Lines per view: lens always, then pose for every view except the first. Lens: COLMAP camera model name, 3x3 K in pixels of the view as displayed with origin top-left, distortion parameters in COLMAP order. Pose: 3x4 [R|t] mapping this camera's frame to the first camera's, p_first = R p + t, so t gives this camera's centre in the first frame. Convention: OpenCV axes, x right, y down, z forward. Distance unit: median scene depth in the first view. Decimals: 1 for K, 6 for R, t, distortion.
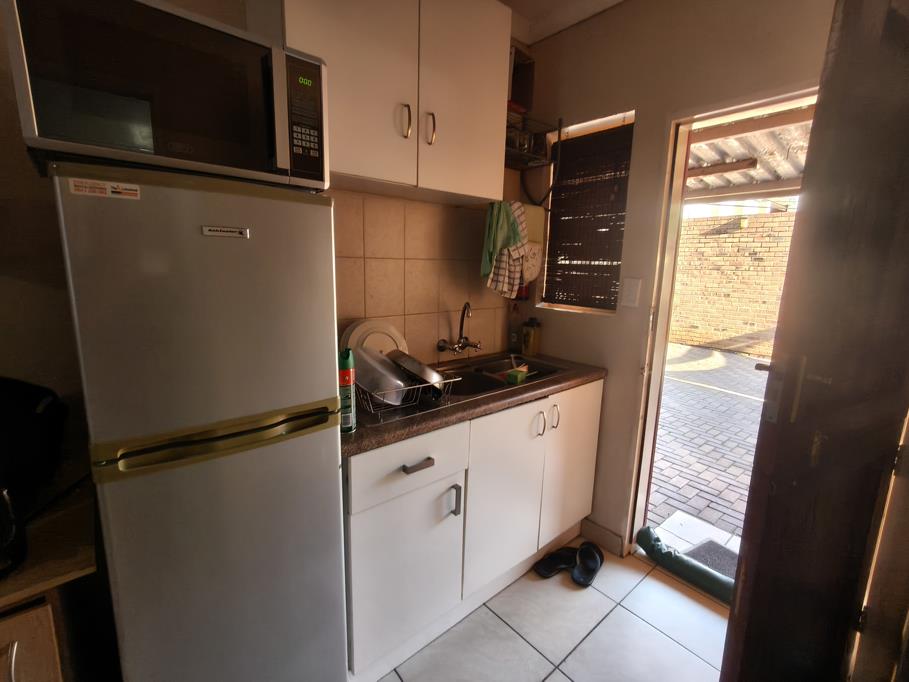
lens RADIAL K [[407.2, 0, 455.0], [0, 407.2, 337.0], [0, 0, 1]] dist [-0.003276, 0.002455]
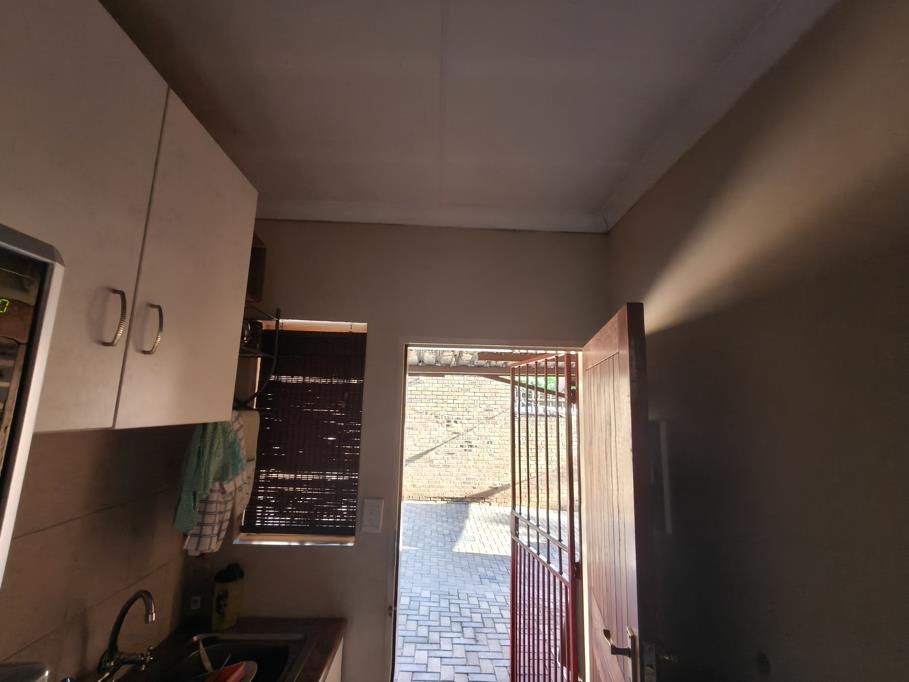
lens RADIAL K [[407.2, 0, 452.6], [0, 407.2, 342.4], [0, 0, 1]] dist [-0.003276, 0.002455]
pose [[0.625268, 0.118385, 0.771379, -0.180325], [0.129746, 0.958902, -0.252335, -0.220863], [-0.769549, 0.257860, 0.584210, 0.253625]]
